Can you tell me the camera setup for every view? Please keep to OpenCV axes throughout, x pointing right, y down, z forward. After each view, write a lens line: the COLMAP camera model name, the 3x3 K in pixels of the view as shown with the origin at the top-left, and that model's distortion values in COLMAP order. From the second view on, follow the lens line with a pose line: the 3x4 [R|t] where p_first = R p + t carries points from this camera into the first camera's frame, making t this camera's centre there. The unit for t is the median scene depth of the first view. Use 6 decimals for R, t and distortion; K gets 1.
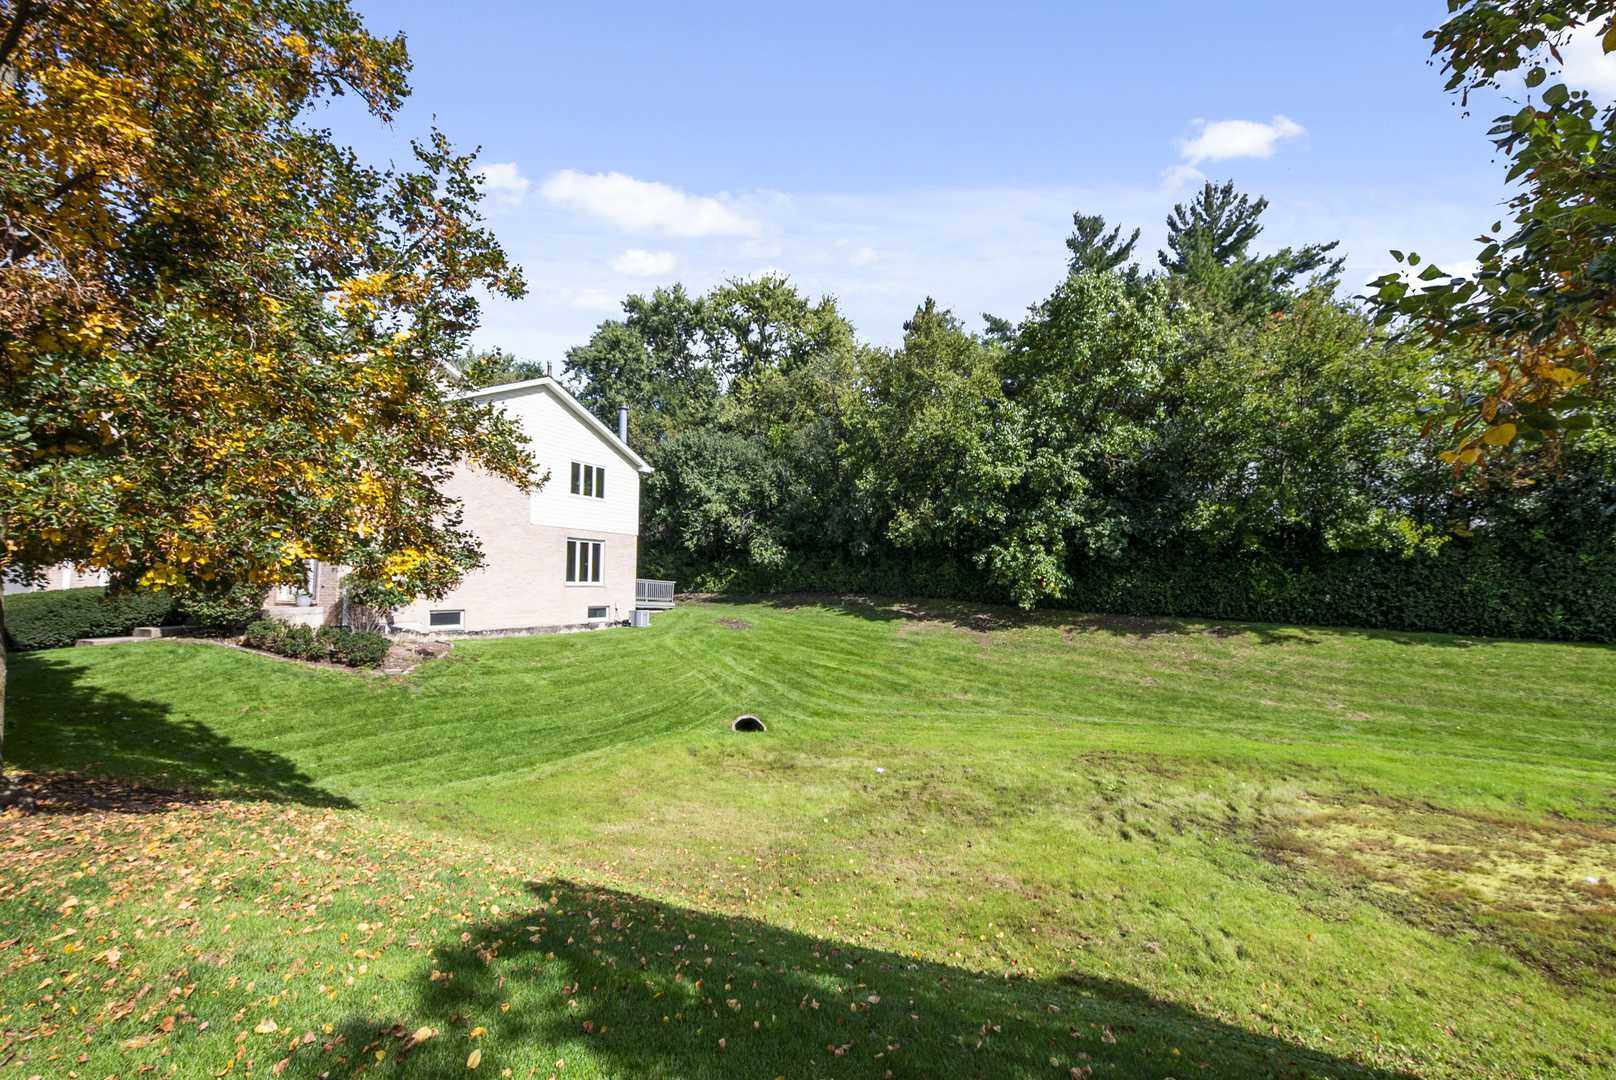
lens RADIAL K [[715.6, 0, 814.2], [0, 715.6, 535.2], [0, 0, 1]] dist [0.009952, -0.001879]
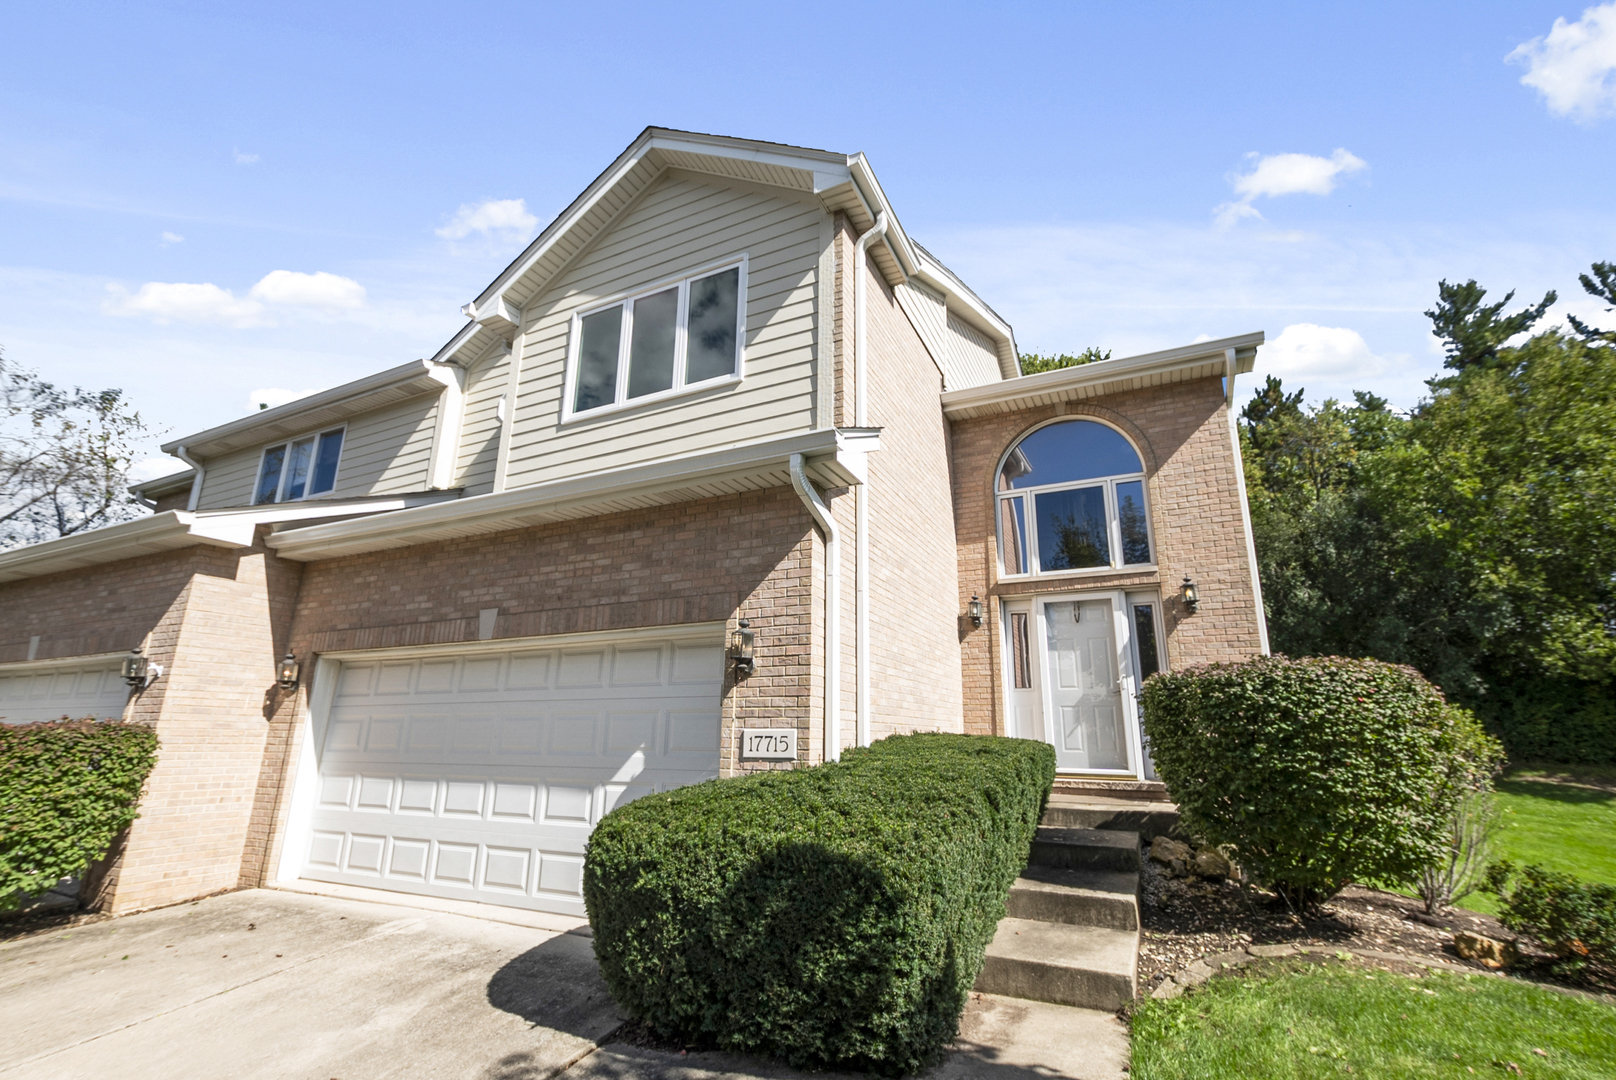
lens RADIAL K [[715.6, 0, 816.6], [0, 715.6, 543.7], [0, 0, 1]] dist [0.009952, -0.001879]
pose [[0.999983, 0.004472, 0.003685, -0.619718], [-0.003699, 0.982152, -0.188052, 0.023265], [-0.004460, 0.188035, 0.982152, 0.392146]]
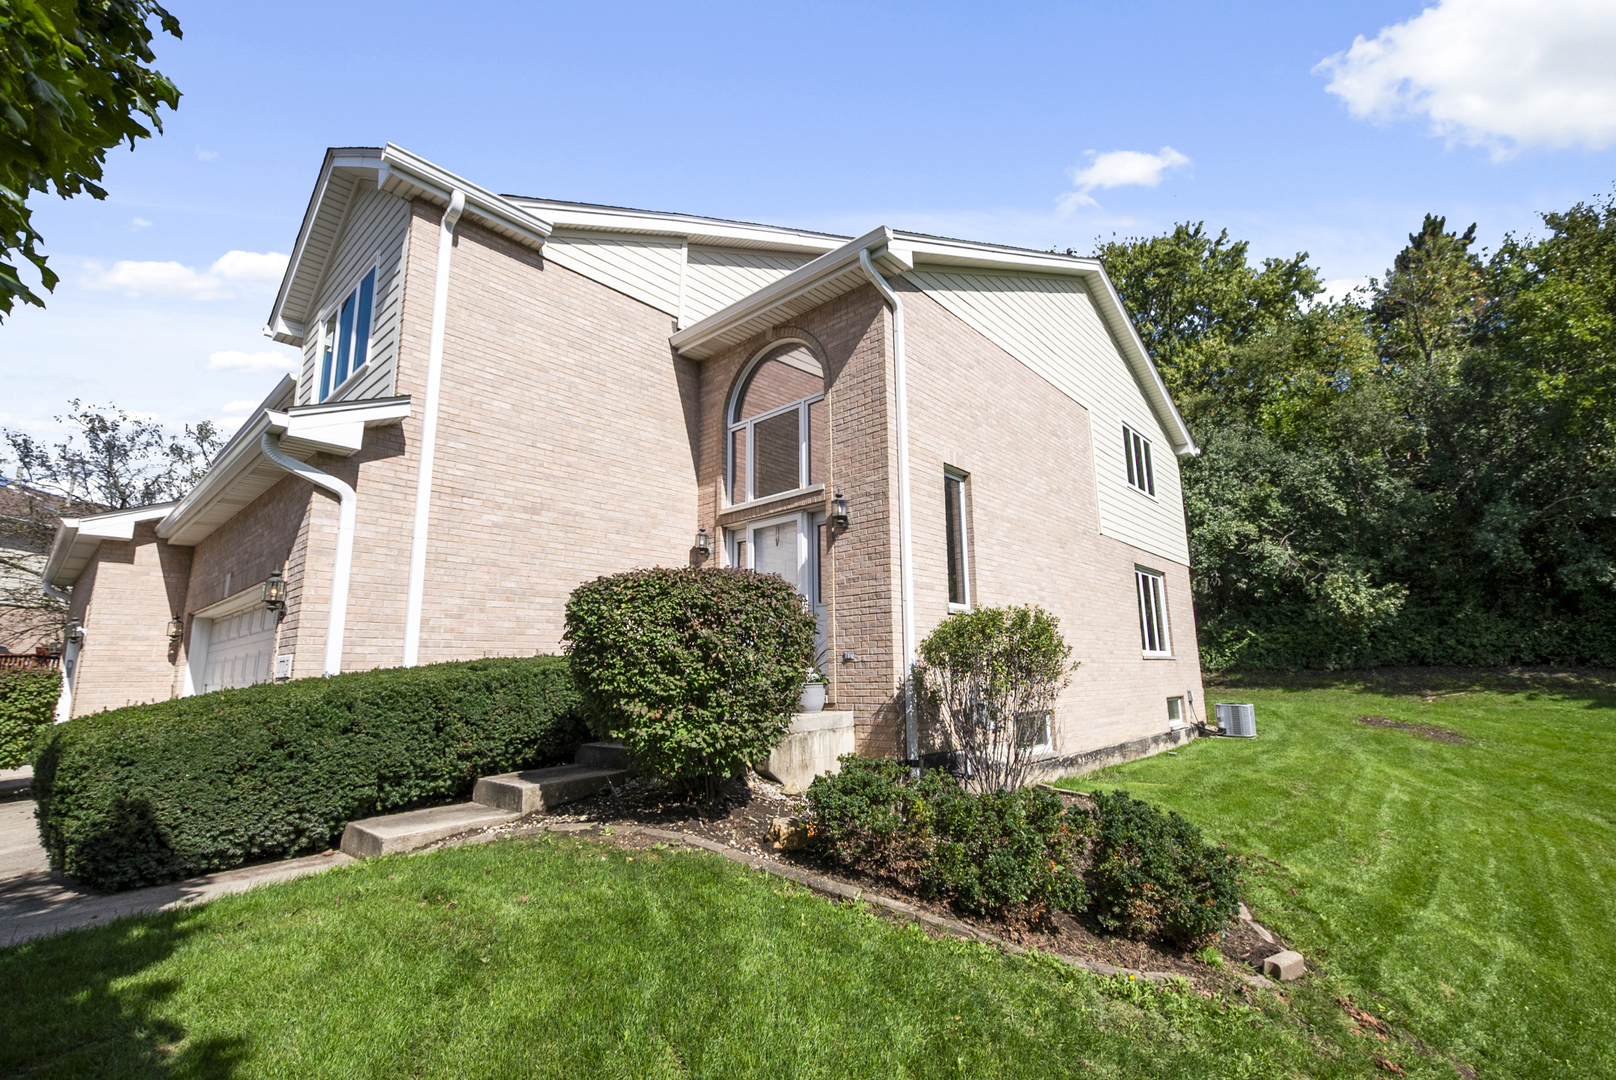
lens RADIAL K [[715.6, 0, 817.4], [0, 715.6, 545.1], [0, 0, 1]] dist [0.009952, -0.001879]
pose [[0.961623, -0.073721, -0.264286, -0.395053], [0.045334, 0.992679, -0.111951, 0.034492], [0.270604, 0.095674, 0.957925, 0.403218]]
